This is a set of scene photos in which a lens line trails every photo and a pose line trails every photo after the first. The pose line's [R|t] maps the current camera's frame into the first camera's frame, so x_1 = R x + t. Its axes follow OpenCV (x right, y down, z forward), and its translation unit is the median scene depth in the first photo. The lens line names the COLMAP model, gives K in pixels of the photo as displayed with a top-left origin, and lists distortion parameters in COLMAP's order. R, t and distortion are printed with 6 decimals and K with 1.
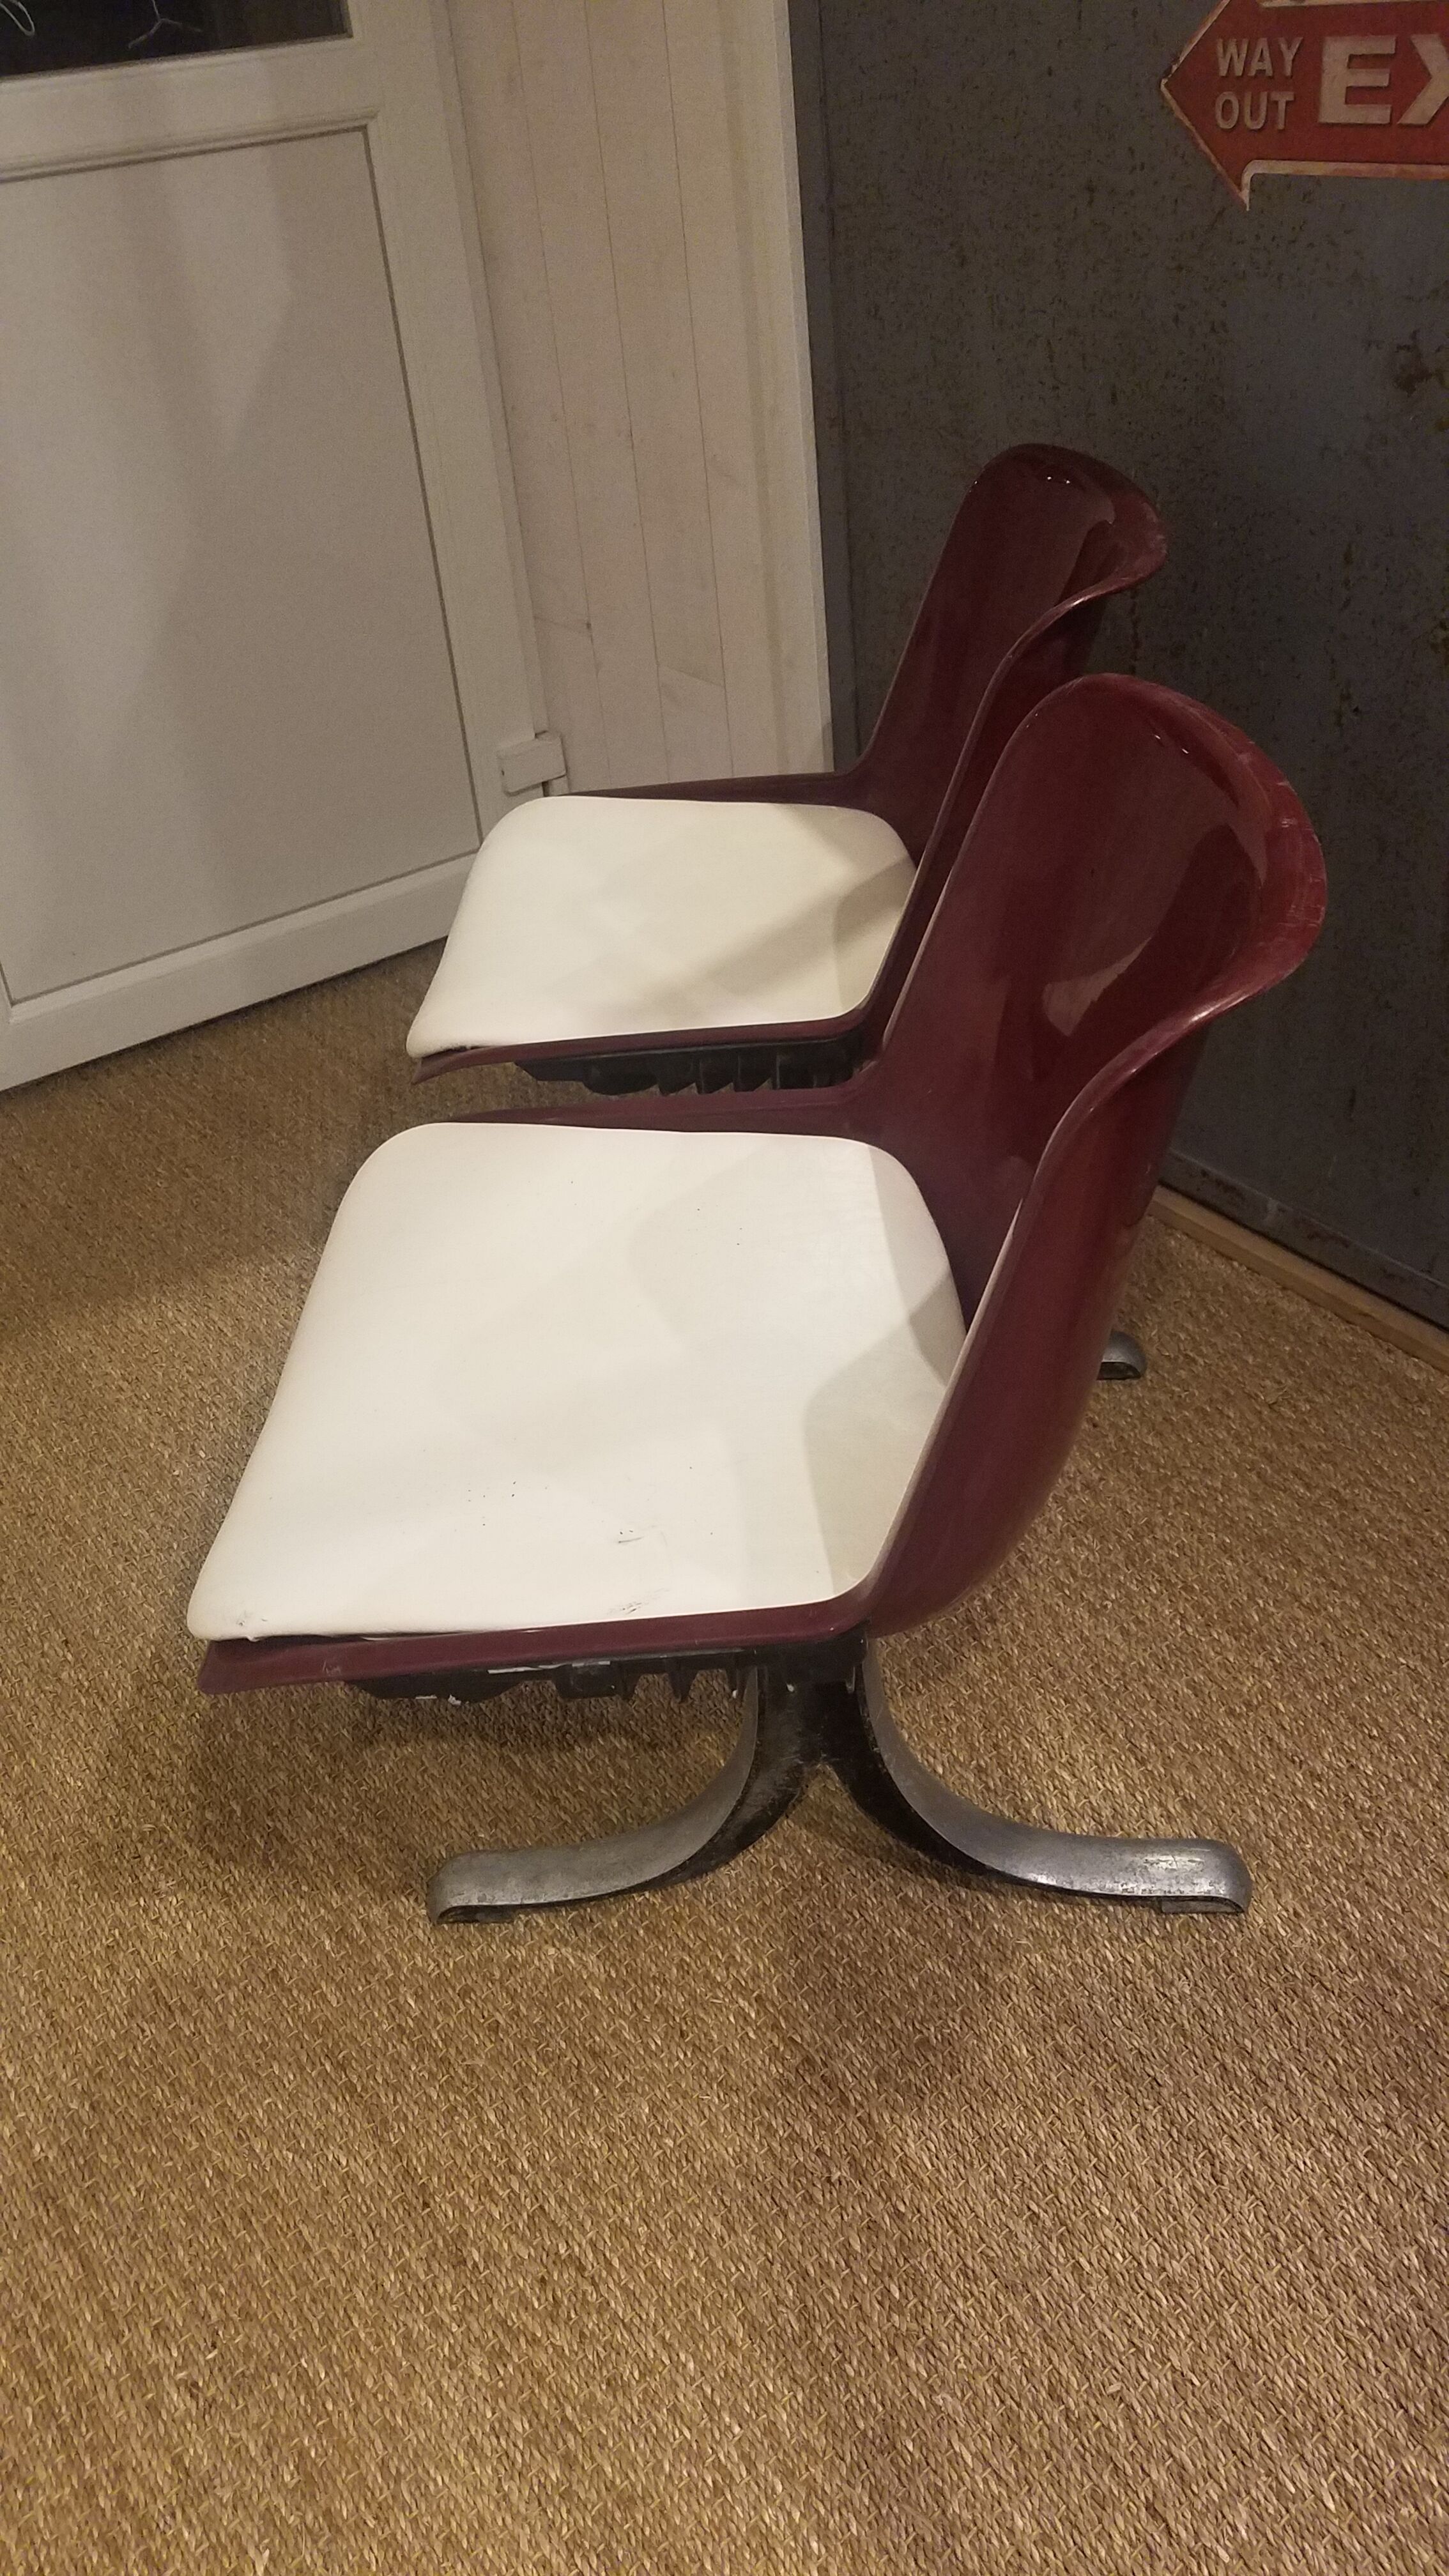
lens RADIAL K [[2039.7, 0, 698.8], [0, 2039.7, 1273.5], [0, 0, 1]] dist [-0.004023, -0.000601]
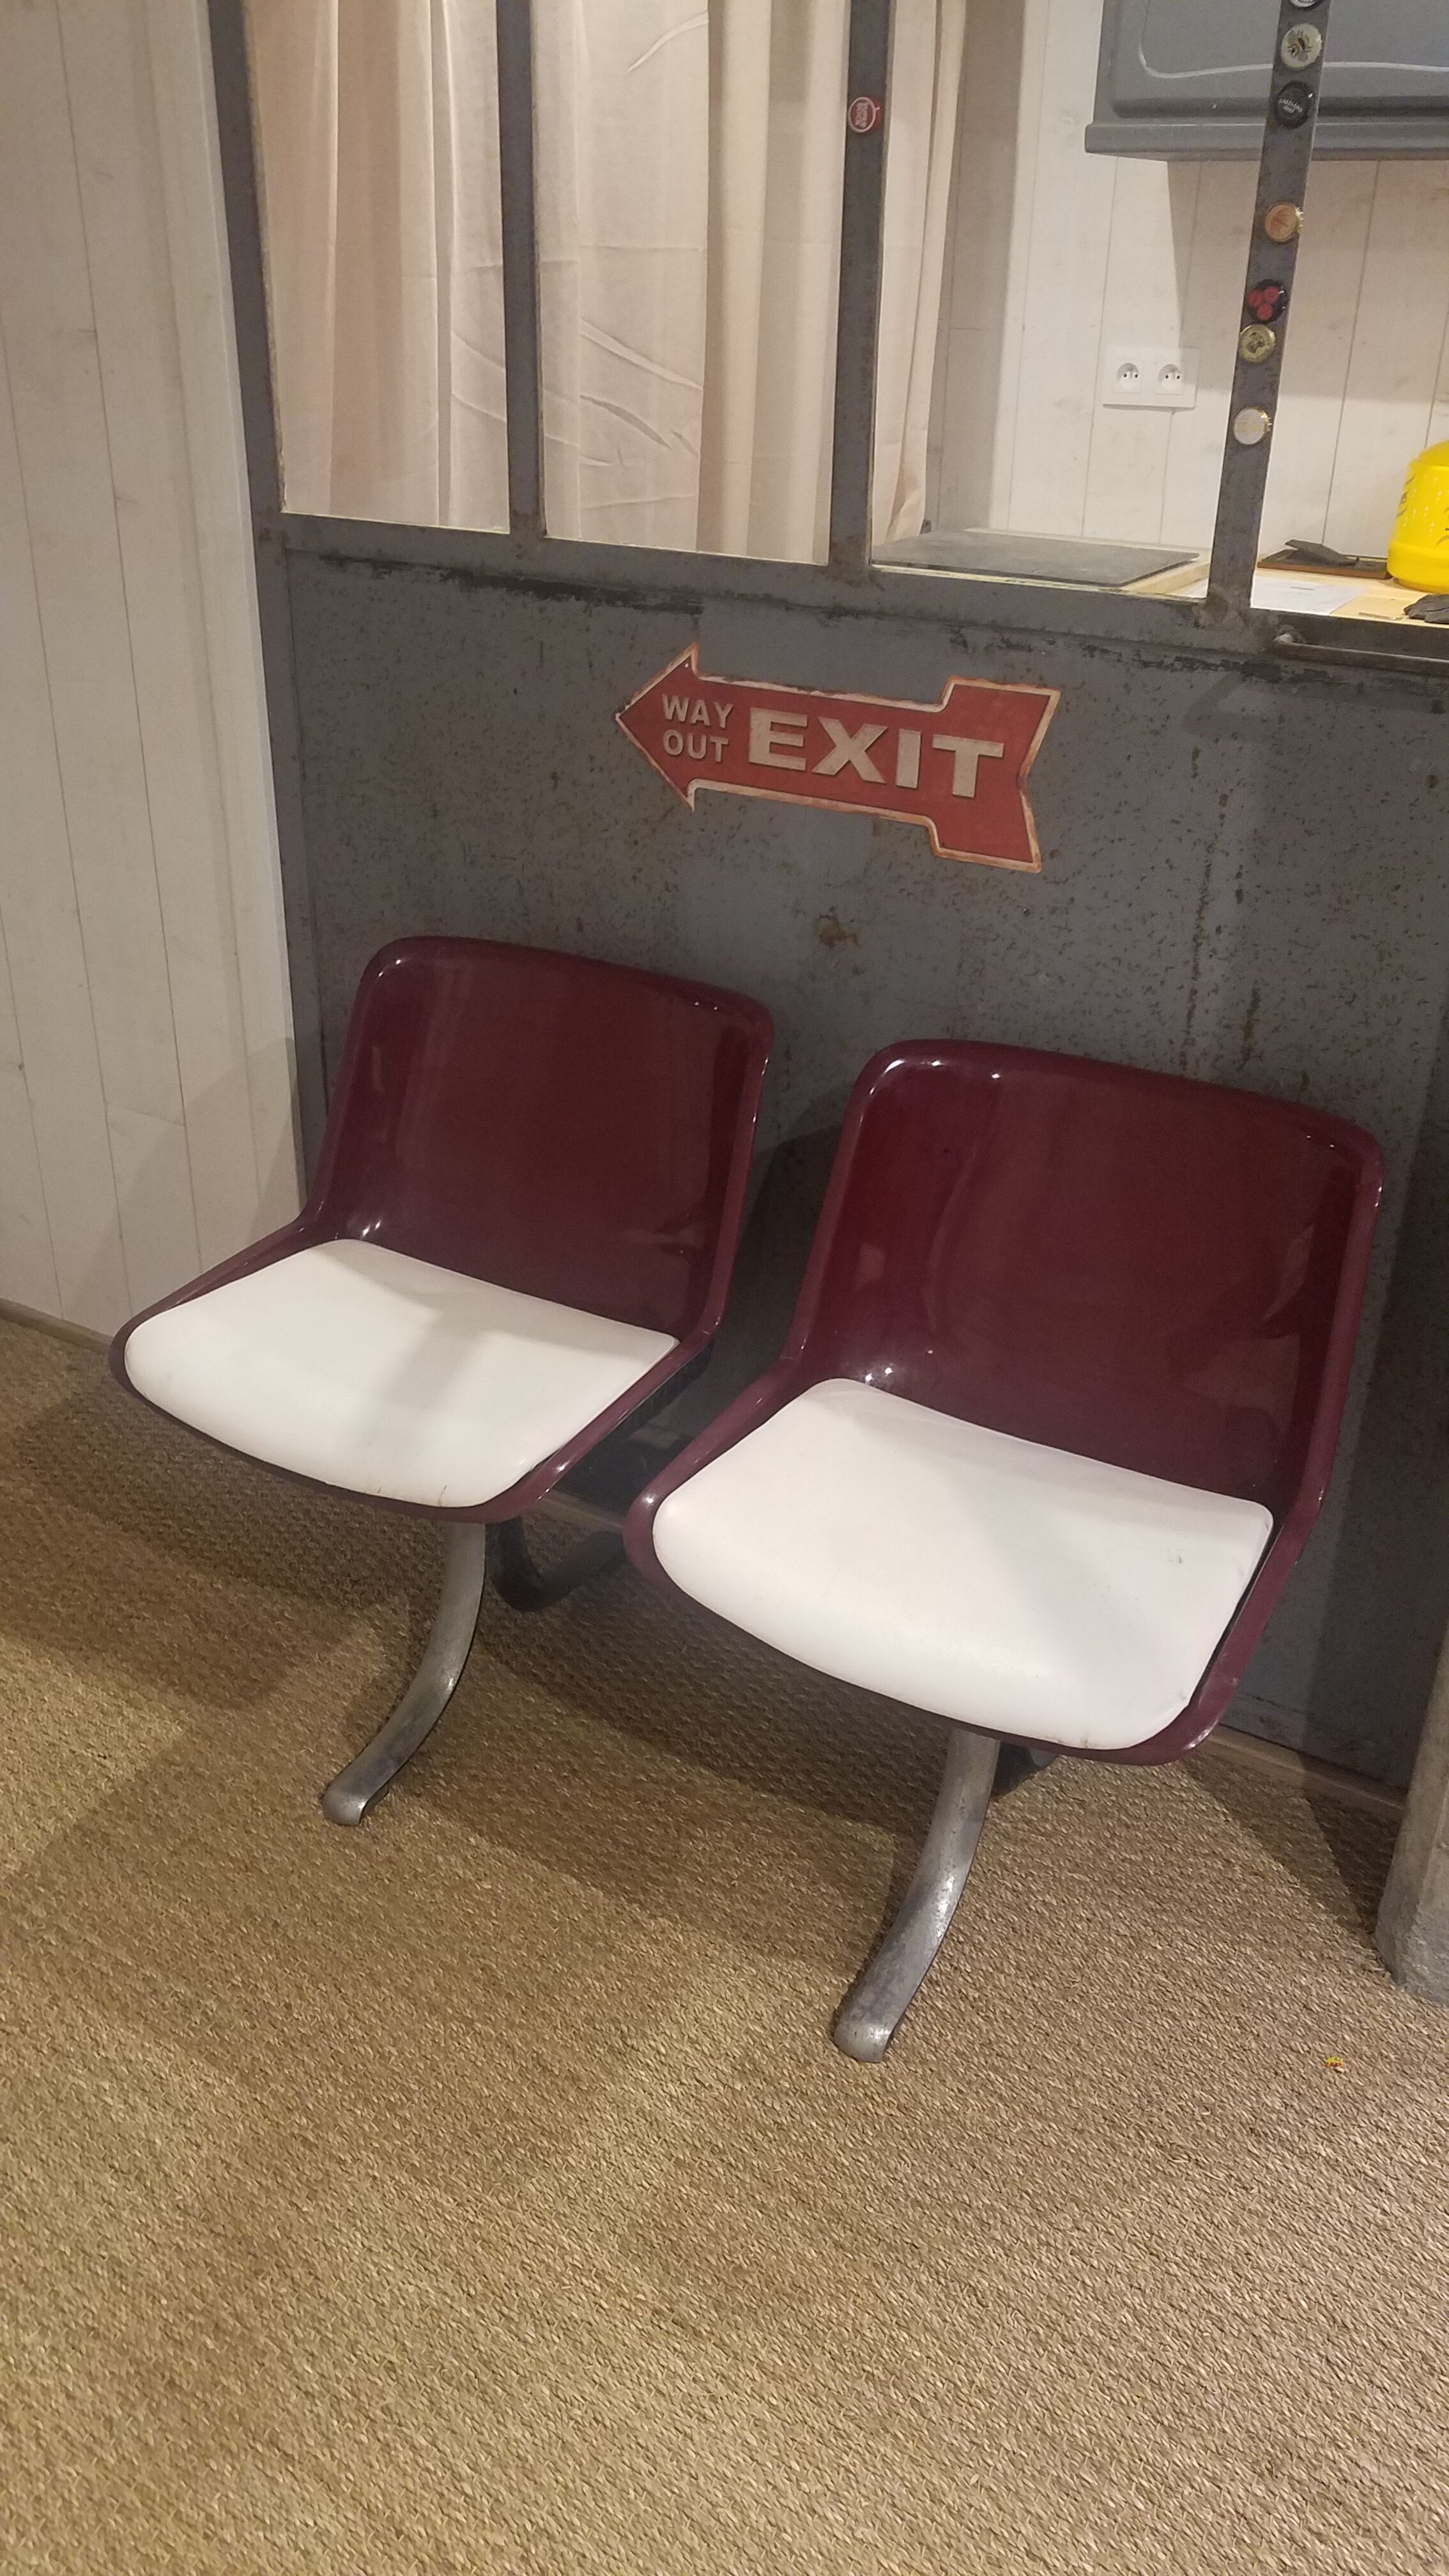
lens RADIAL K [[2039.7, 0, 680.4], [0, 2039.7, 1291.8], [0, 0, 1]] dist [-0.004023, -0.000601]
pose [[0.907244, -0.095112, 0.409710, -0.360365], [0.142500, 0.985994, -0.086653, -0.106713], [-0.395730, 0.136999, 0.908091, -0.196082]]
